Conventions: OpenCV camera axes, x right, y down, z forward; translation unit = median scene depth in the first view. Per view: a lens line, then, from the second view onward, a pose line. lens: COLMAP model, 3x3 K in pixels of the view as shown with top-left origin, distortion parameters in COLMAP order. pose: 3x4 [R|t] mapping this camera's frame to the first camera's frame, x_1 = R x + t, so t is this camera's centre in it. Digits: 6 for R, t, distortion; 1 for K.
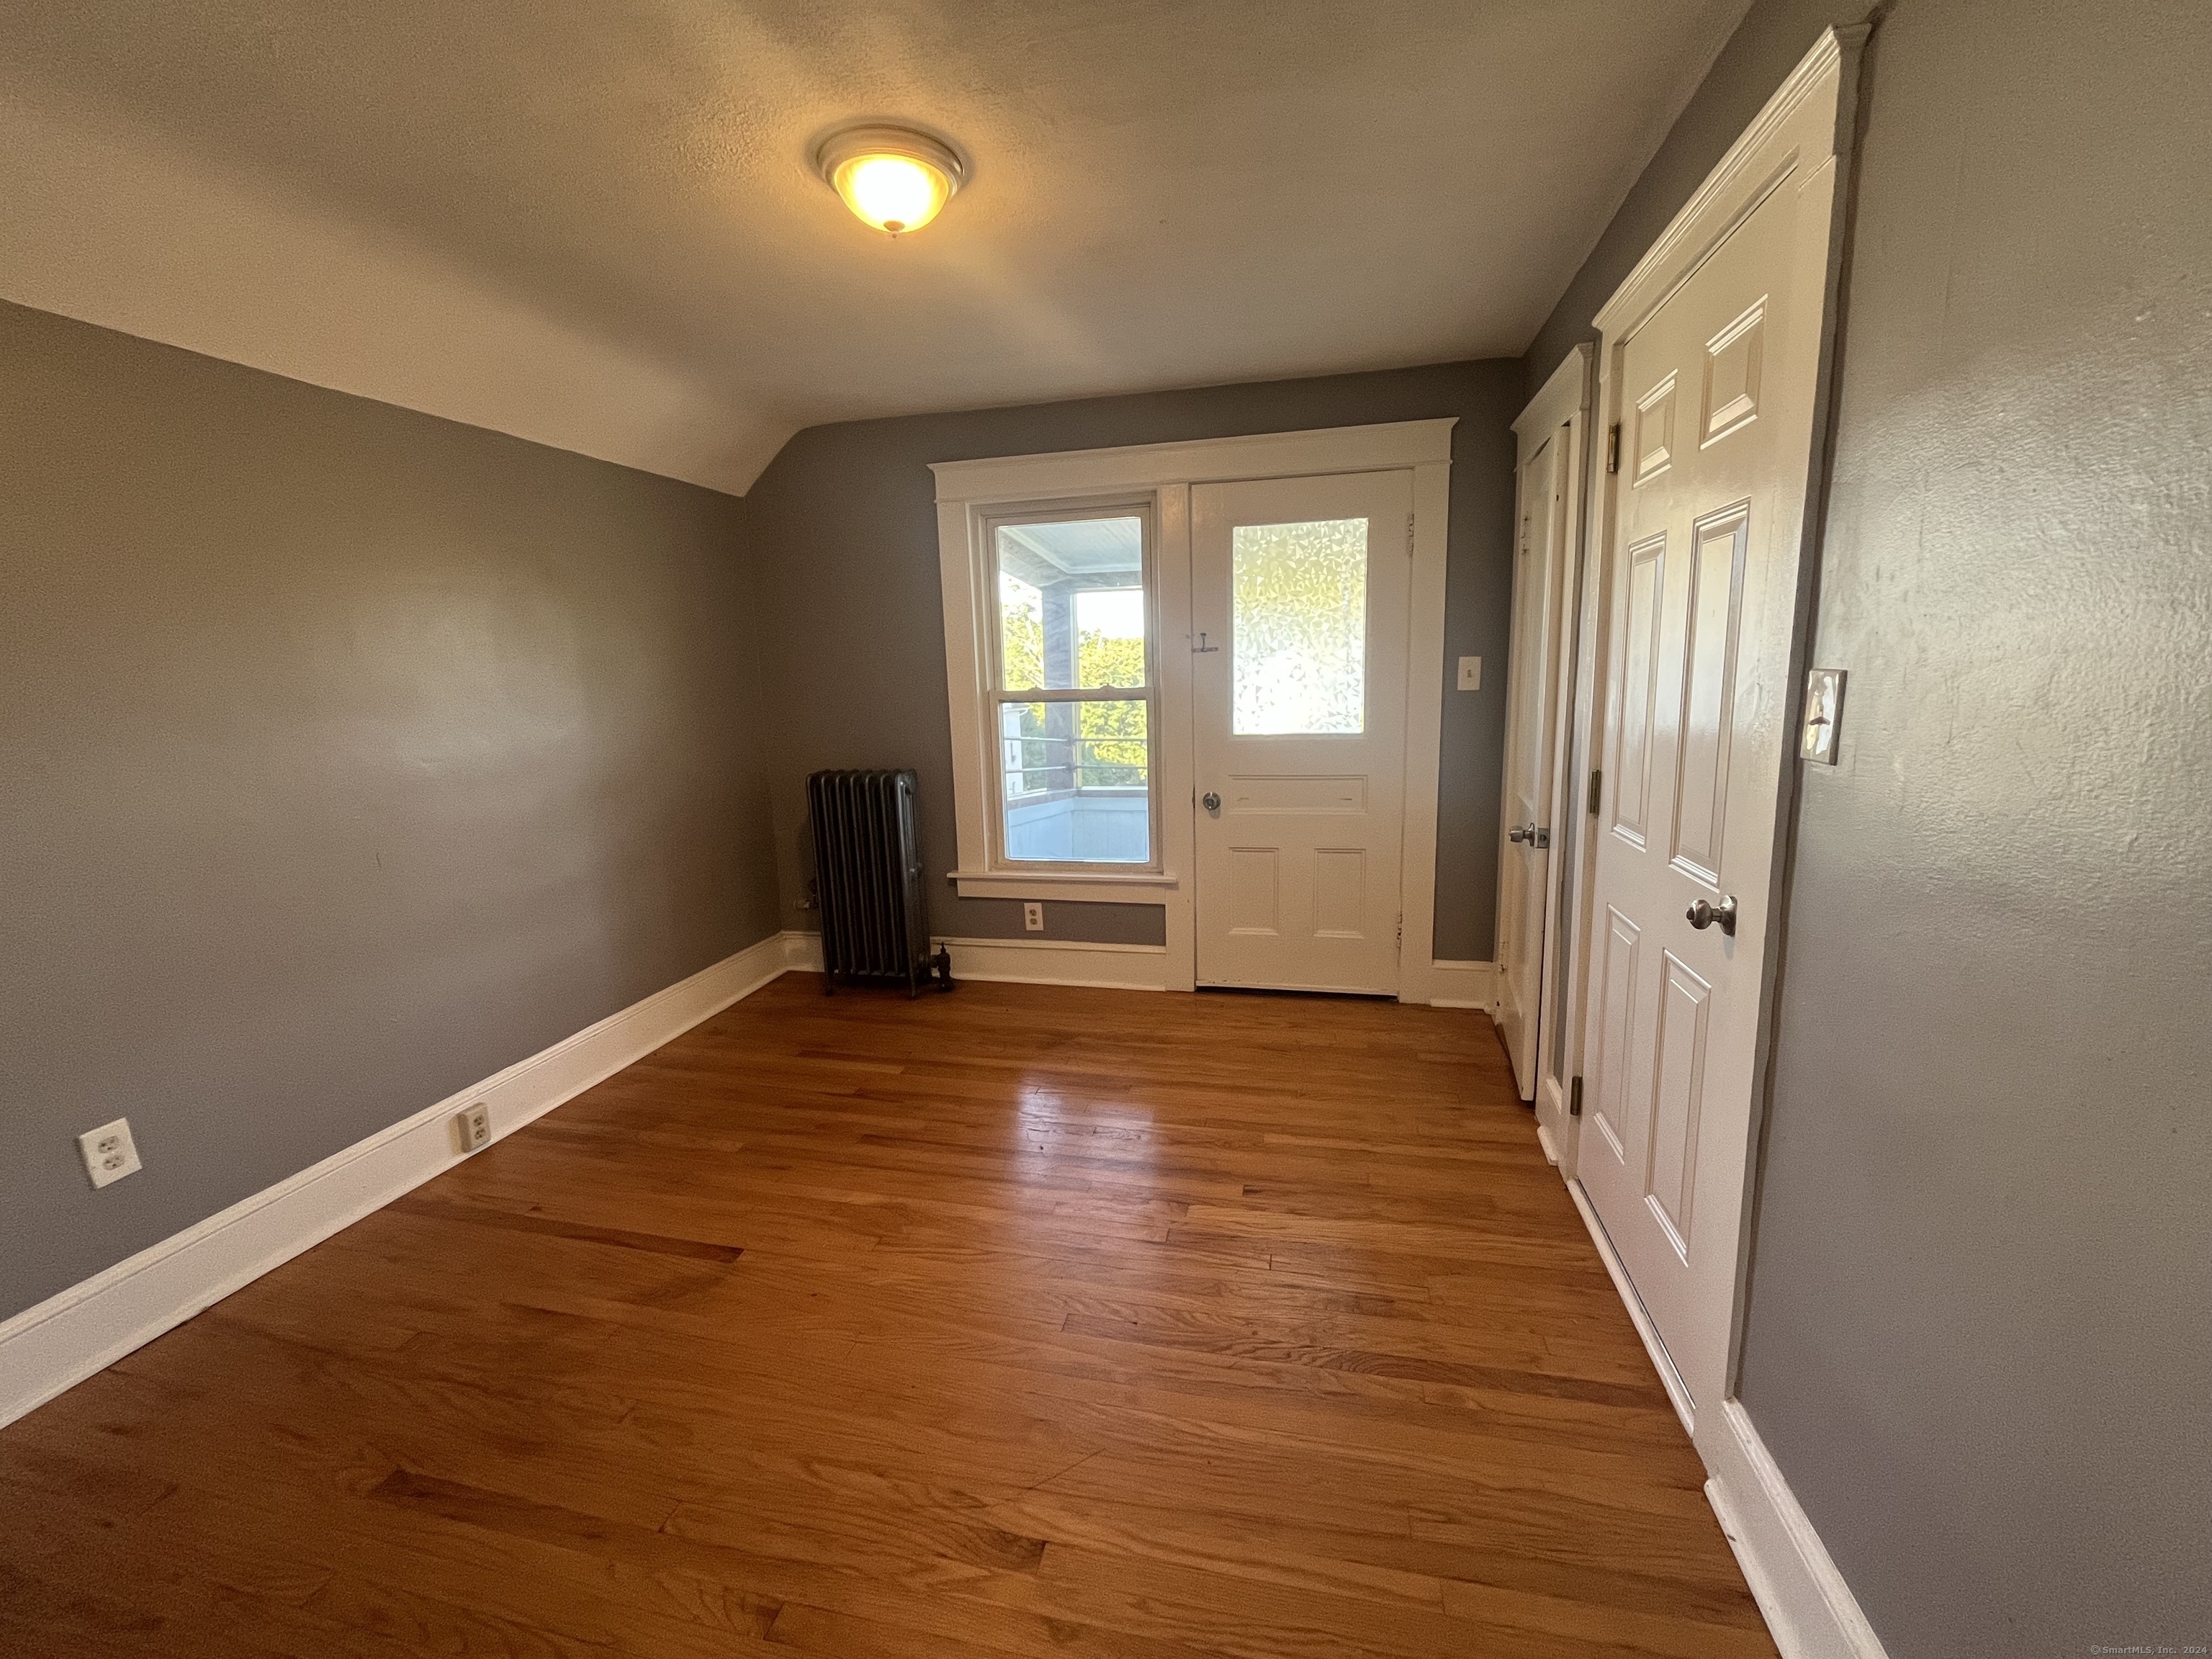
lens RADIAL K [[899.7, 0, 1108.2], [0, 899.7, 819.2], [0, 0, 1]] dist [-0.000219, 0.000126]
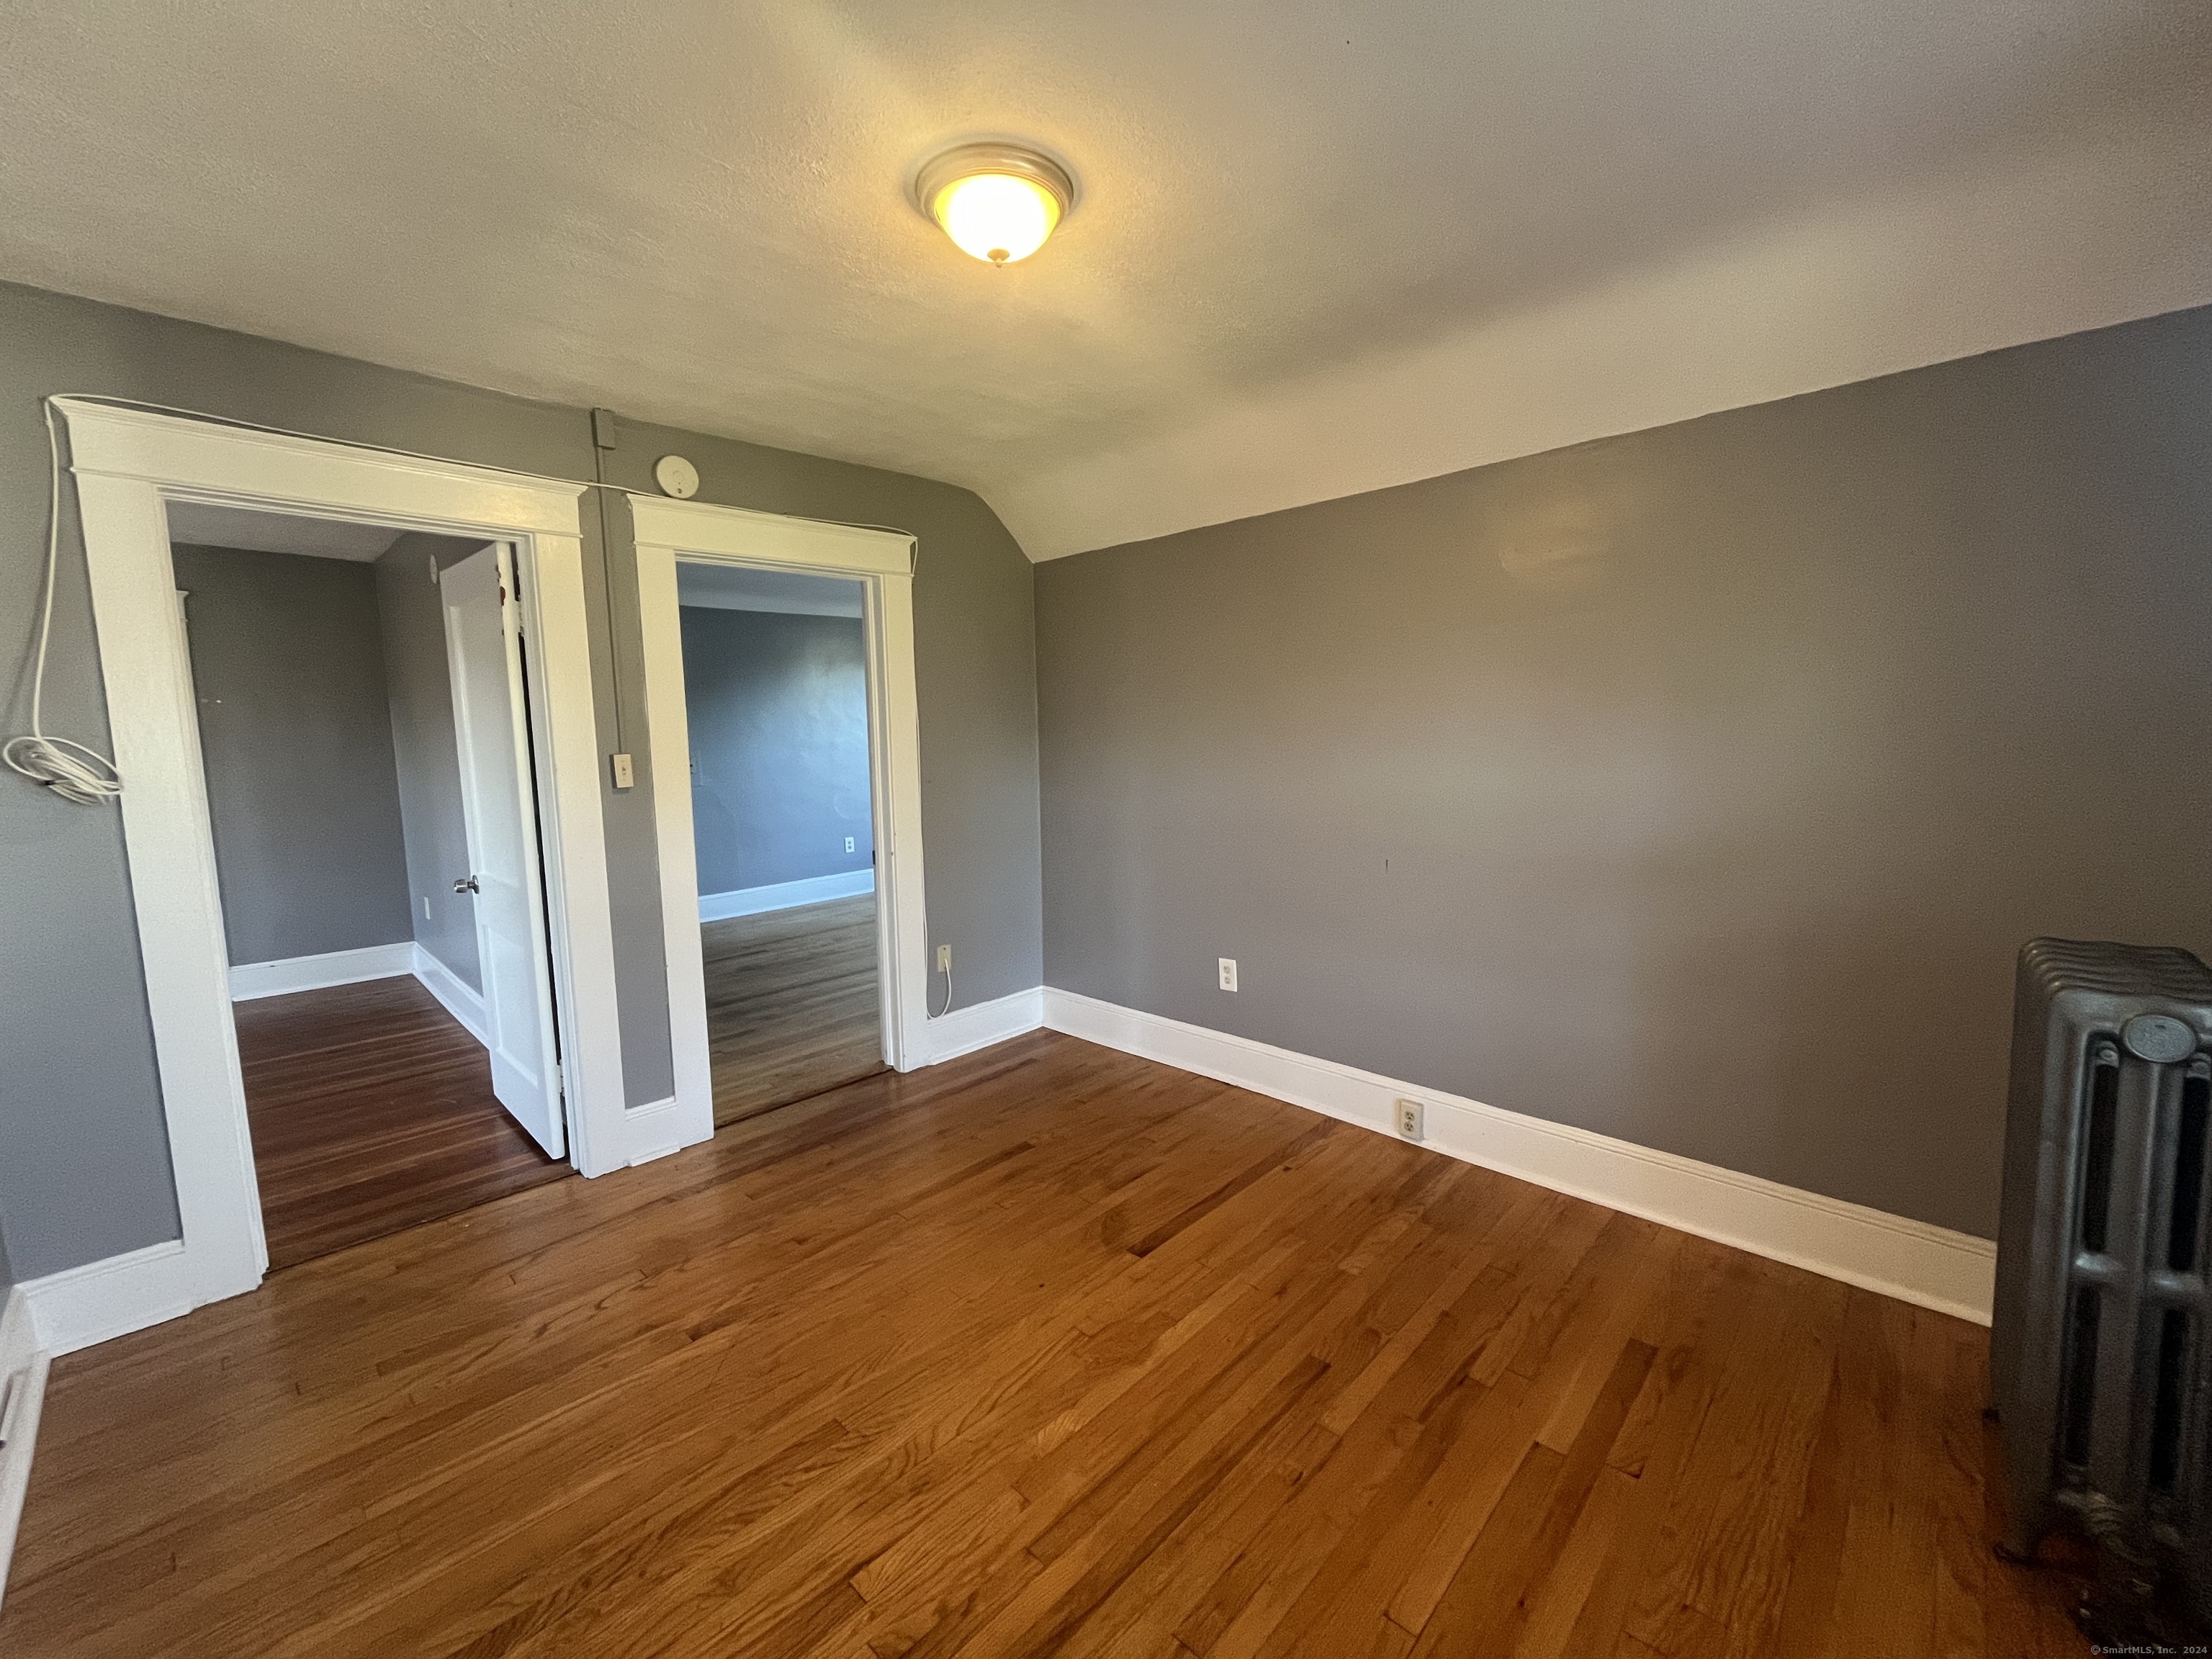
lens RADIAL K [[899.7, 0, 1107.7], [0, 899.7, 822.7], [0, 0, 1]] dist [-0.000219, 0.000126]
pose [[-0.511546, 0.131796, -0.849088, 0.508135], [-0.105428, 0.971073, 0.214247, -0.281970], [0.852763, 0.199116, -0.482854, 1.497720]]
